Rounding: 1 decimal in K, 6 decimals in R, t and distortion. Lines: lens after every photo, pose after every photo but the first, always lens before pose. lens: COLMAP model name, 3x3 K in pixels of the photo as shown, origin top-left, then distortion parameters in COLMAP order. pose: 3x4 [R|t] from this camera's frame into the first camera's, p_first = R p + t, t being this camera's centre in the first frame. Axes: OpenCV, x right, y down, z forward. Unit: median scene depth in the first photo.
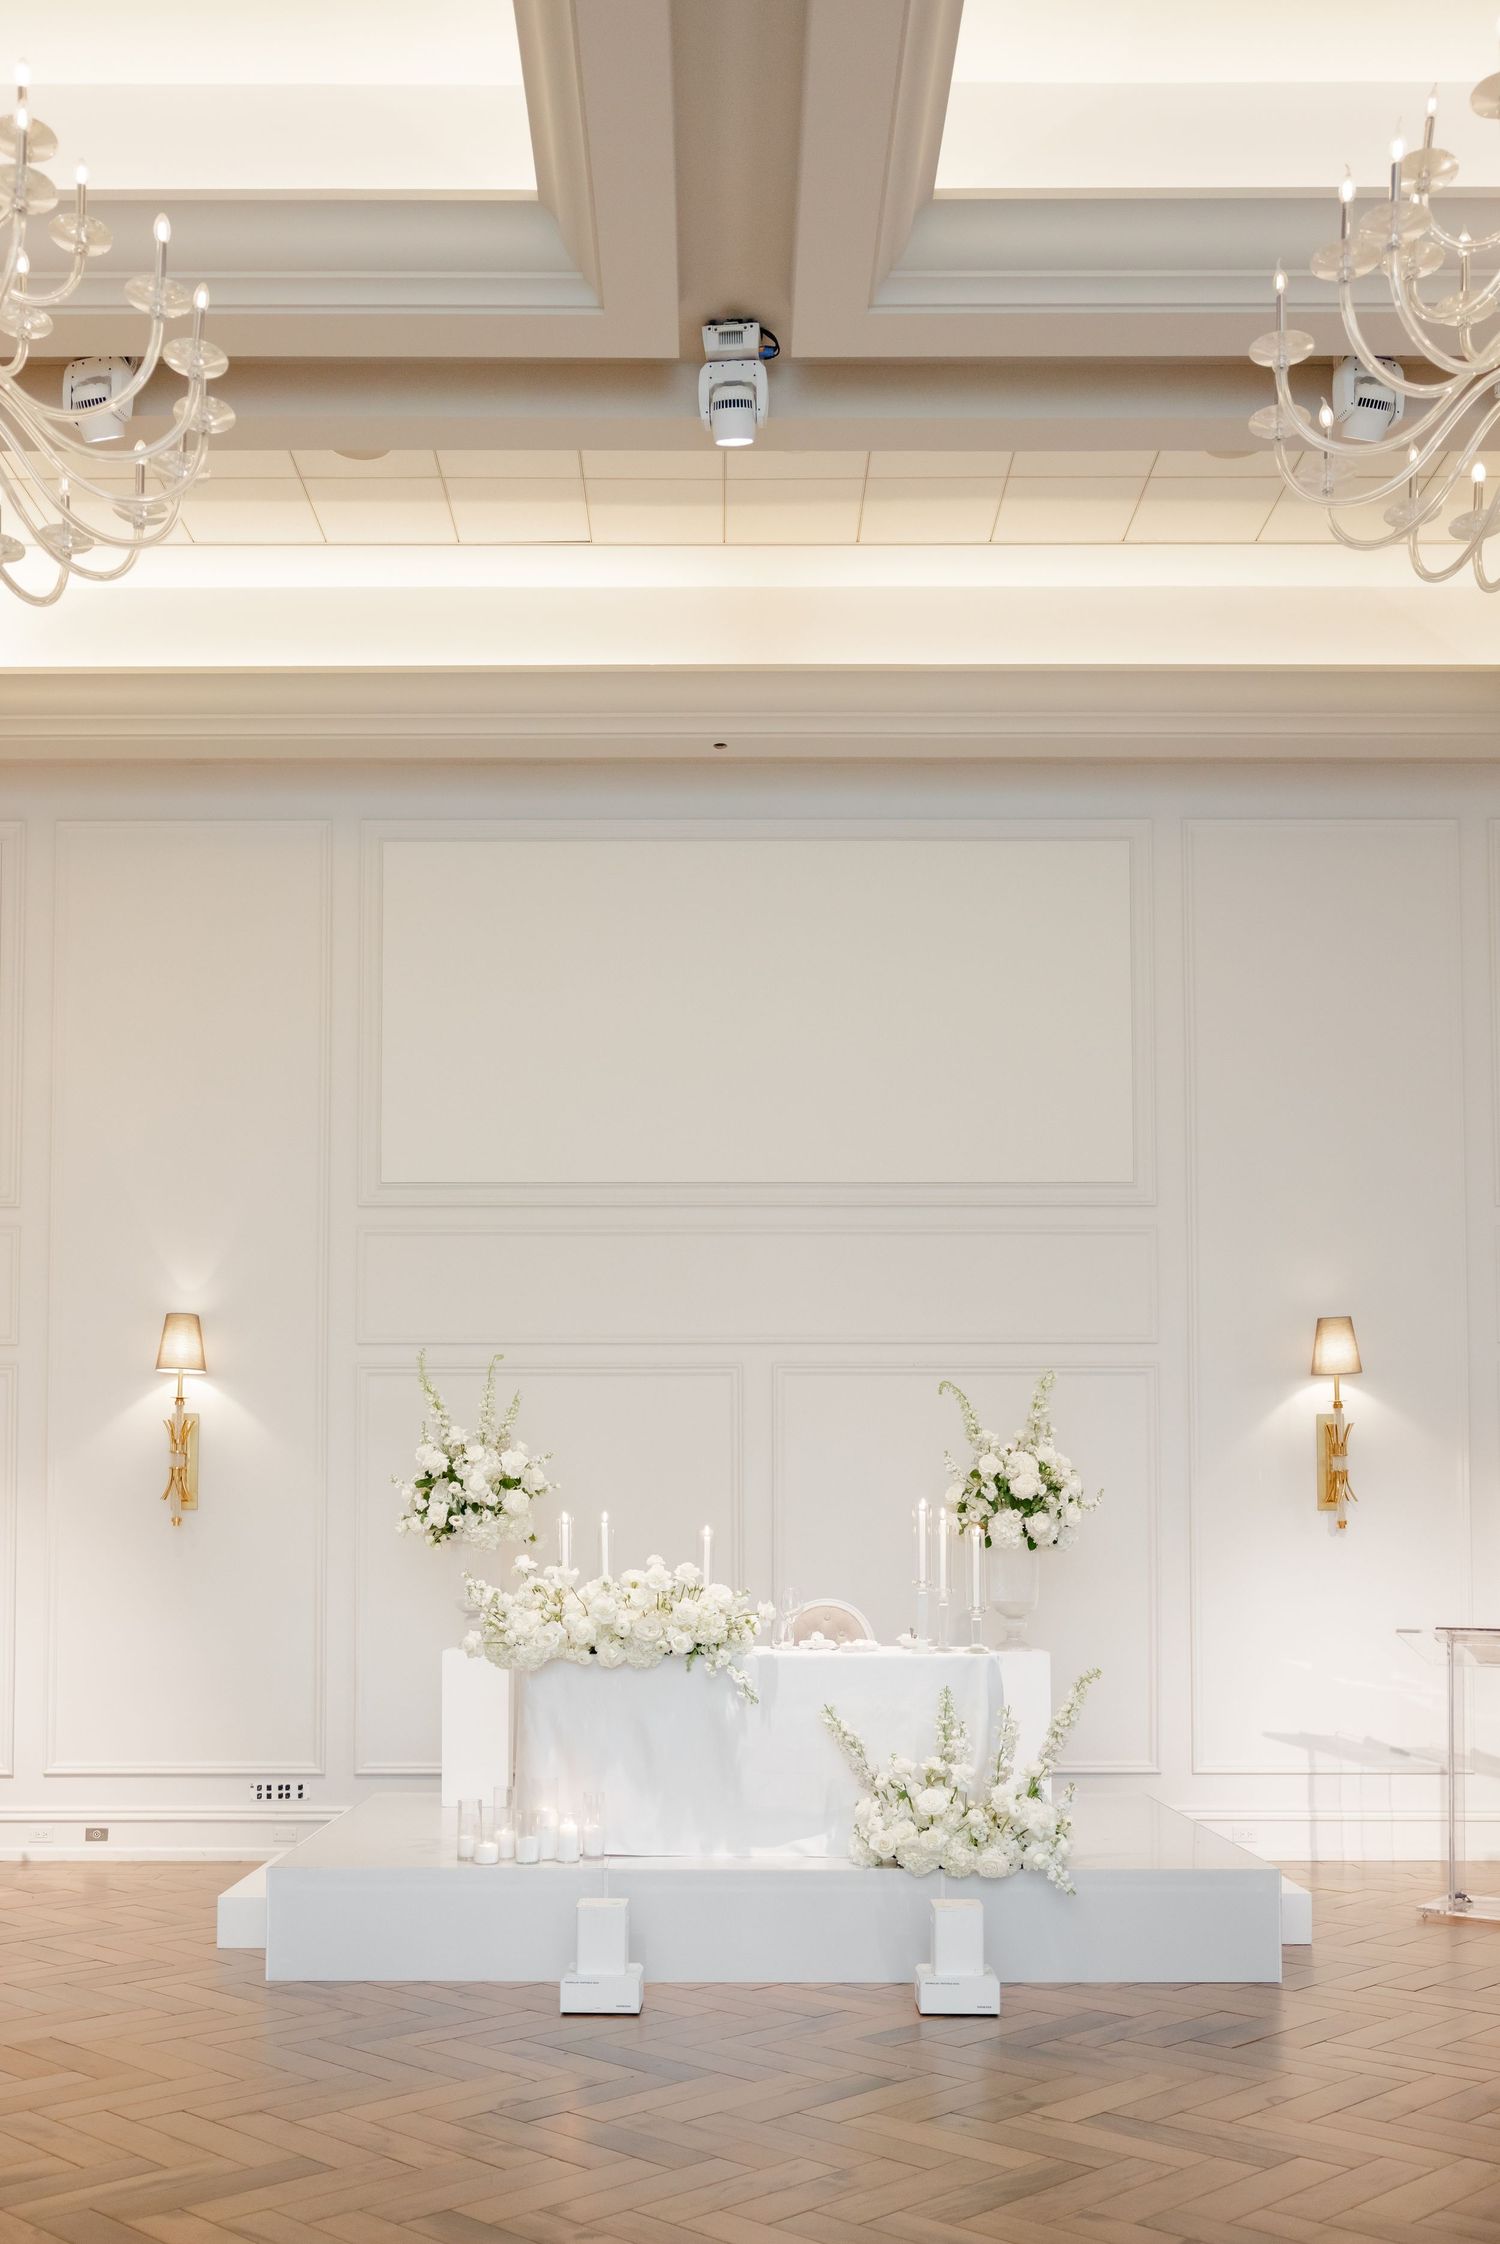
lens RADIAL K [[2045.7, 0, 722.0], [0, 2045.7, 1542.5], [0, 0, 1]] dist [0.000259, 0.003759]
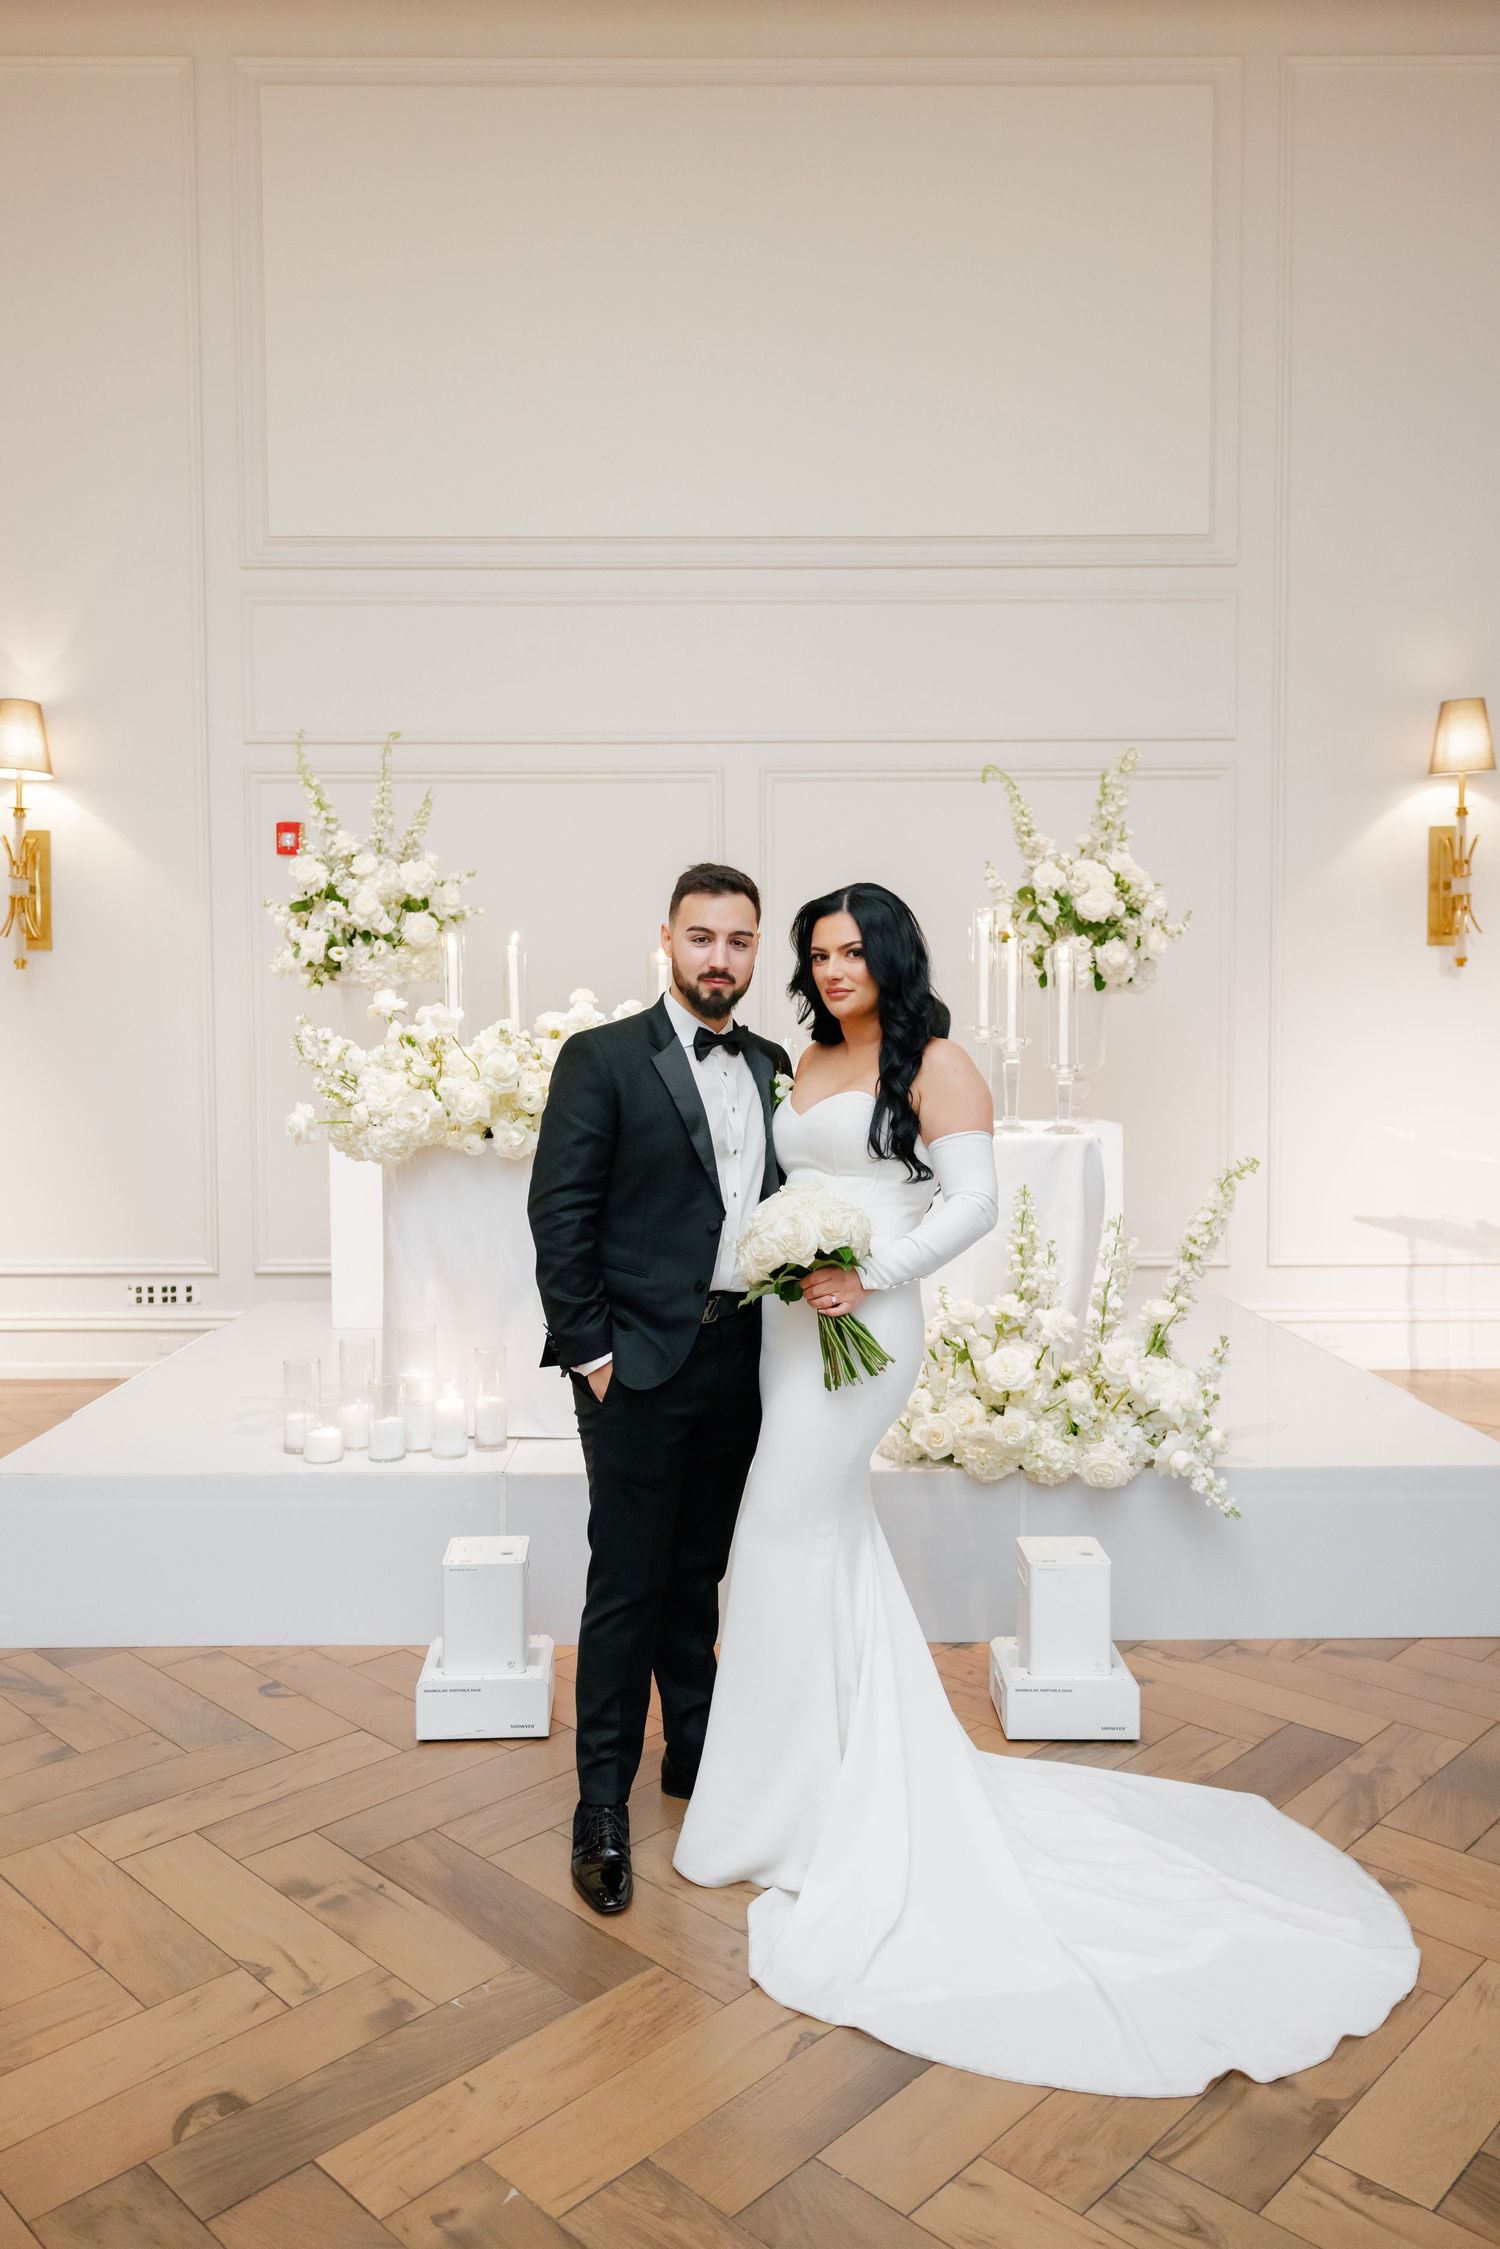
lens RADIAL K [[1608.9, 0, 739.1], [0, 1608.9, 1097.9], [0, 0, 1]] dist [0.011136, 0.000696]
pose [[0.999944, -0.004754, 0.009481, 0.012950], [0.004278, 0.998764, 0.049524, 0.015877], [-0.009705, -0.049480, 0.998728, 0.475620]]
